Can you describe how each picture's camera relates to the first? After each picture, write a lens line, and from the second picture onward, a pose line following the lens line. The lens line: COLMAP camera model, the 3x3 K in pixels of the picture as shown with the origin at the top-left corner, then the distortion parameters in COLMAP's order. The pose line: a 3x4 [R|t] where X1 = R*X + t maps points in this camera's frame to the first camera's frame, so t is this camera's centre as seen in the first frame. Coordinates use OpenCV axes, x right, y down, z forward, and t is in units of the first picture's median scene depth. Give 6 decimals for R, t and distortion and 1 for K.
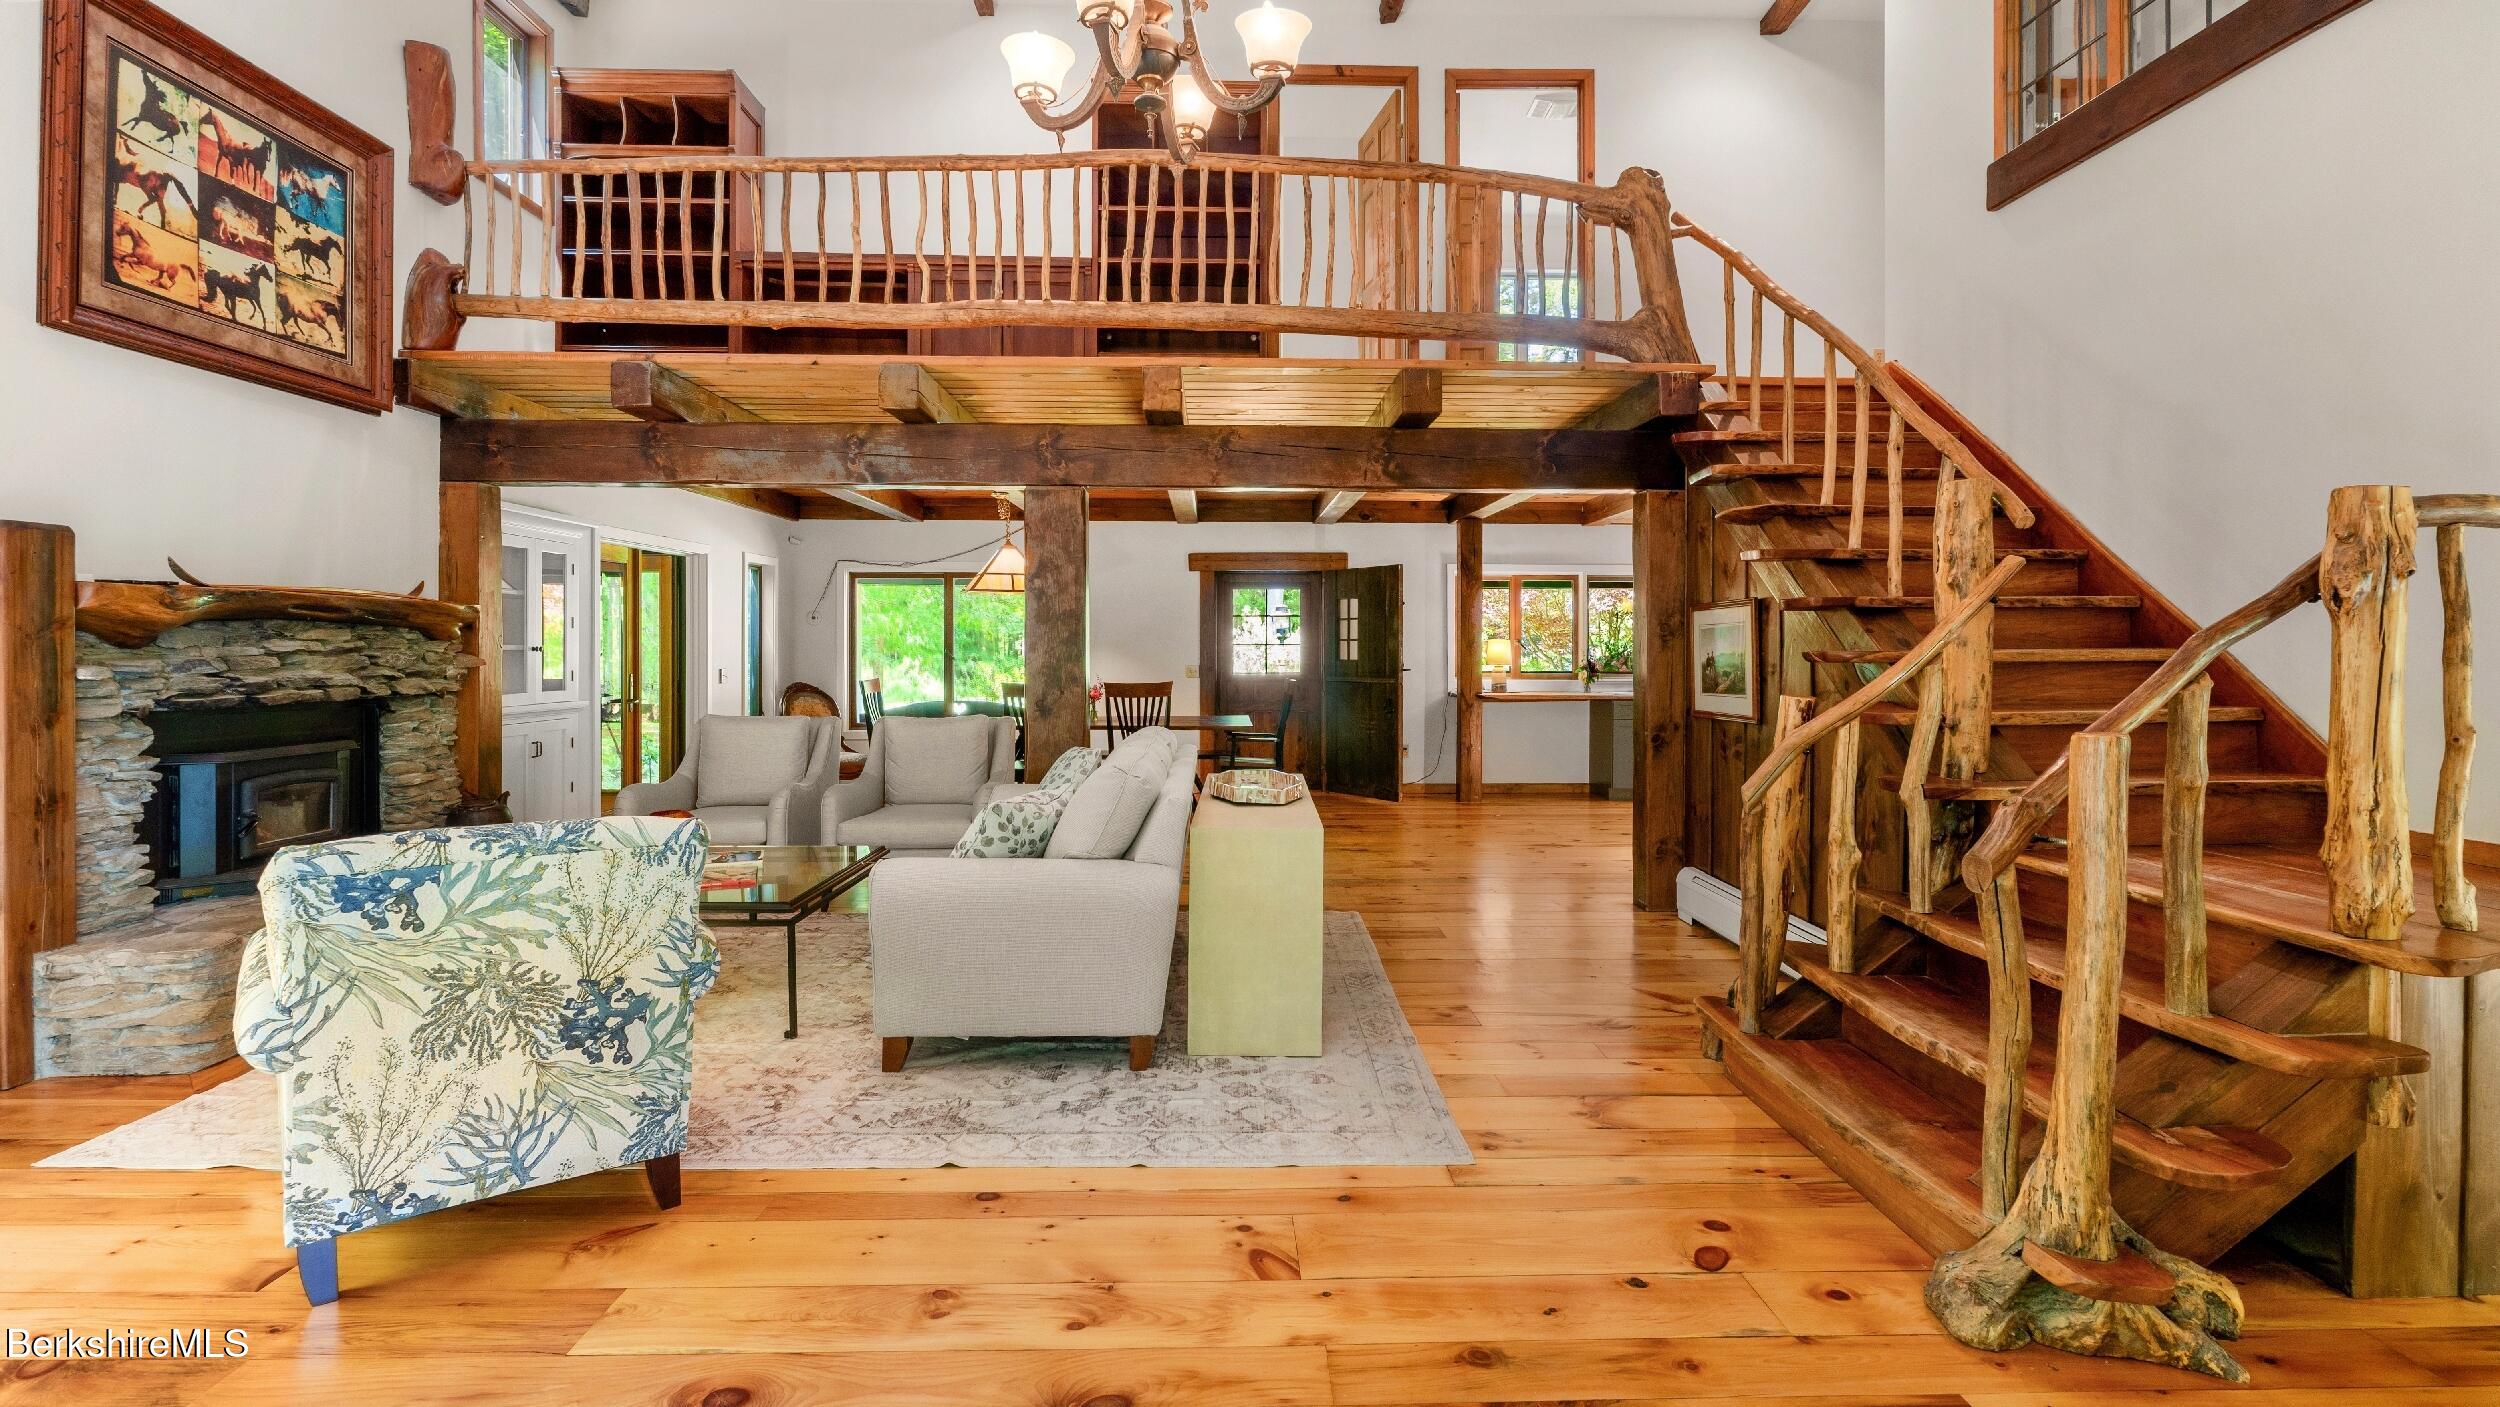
lens RADIAL K [[1124.2, 0, 1250.0], [0, 1124.2, 703.5], [0, 0, 1]] dist [-0.007424, -0.000650]
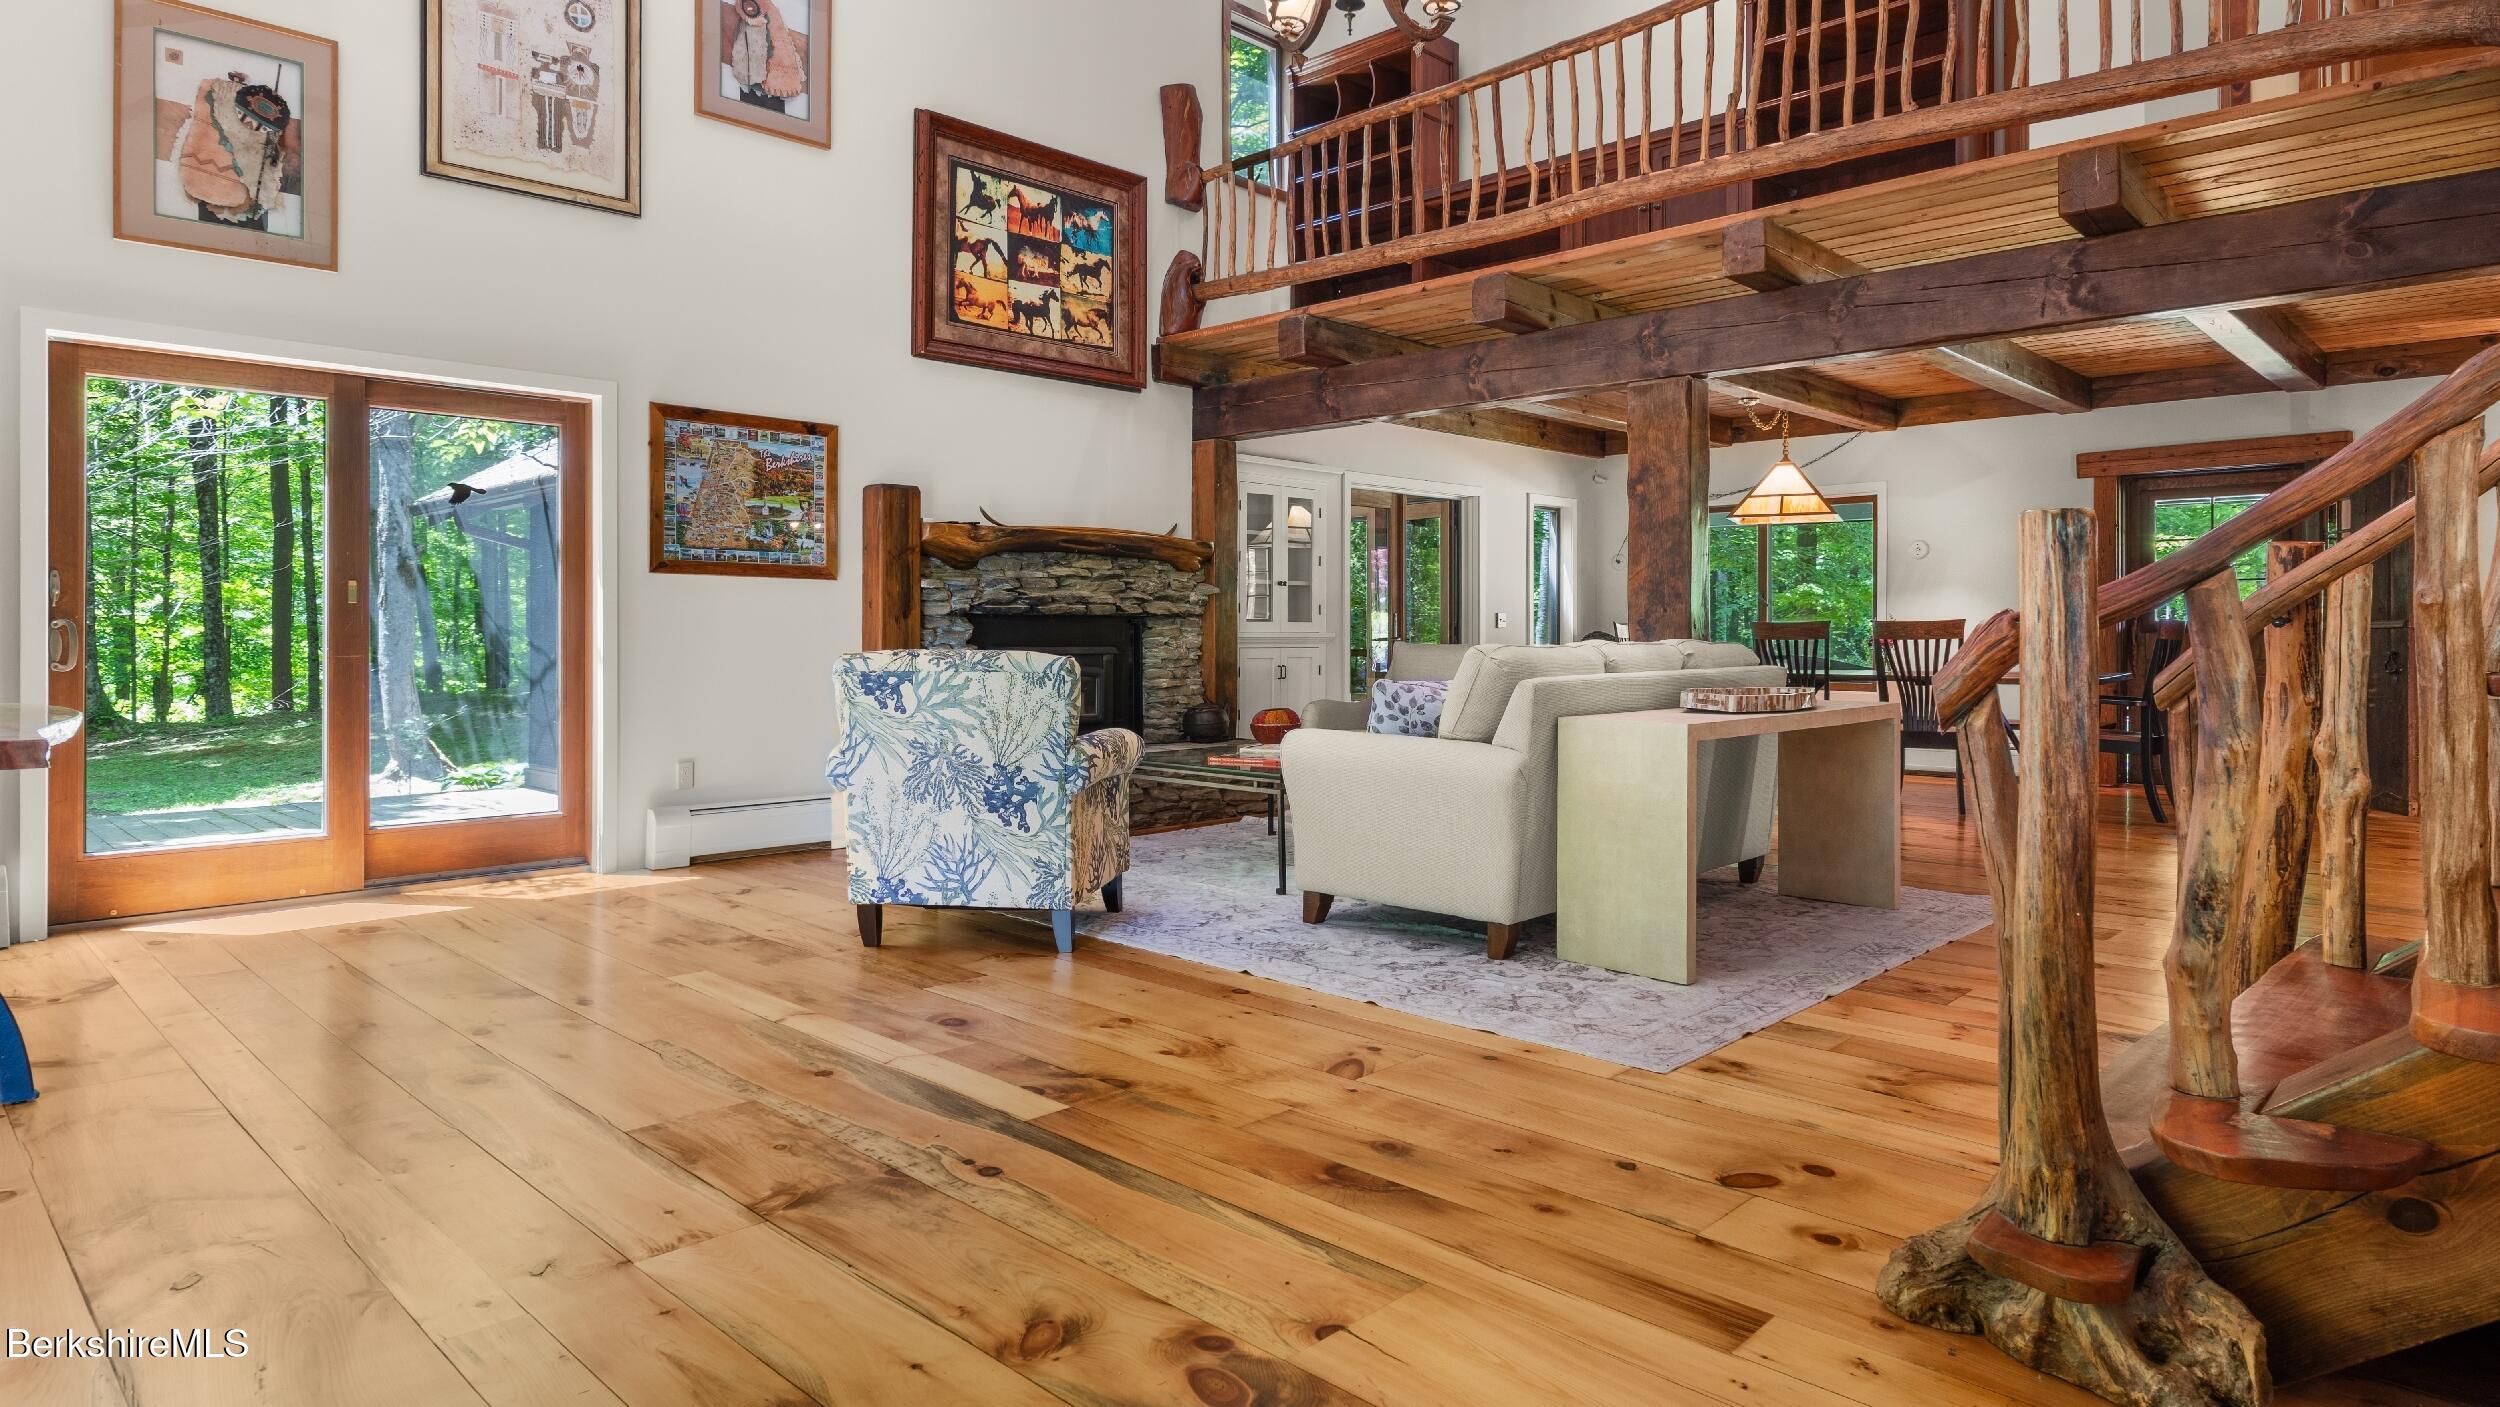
lens RADIAL K [[1348.2, 0, 1250.0], [0, 1348.2, 703.5], [0, 0, 1]] dist [-0.003730, -0.002125]
pose [[0.710835, 0.037187, -0.702375, 0.498739], [-0.031760, 0.999280, 0.020764, 0.074572], [0.702642, 0.007548, 0.711504, 0.005756]]
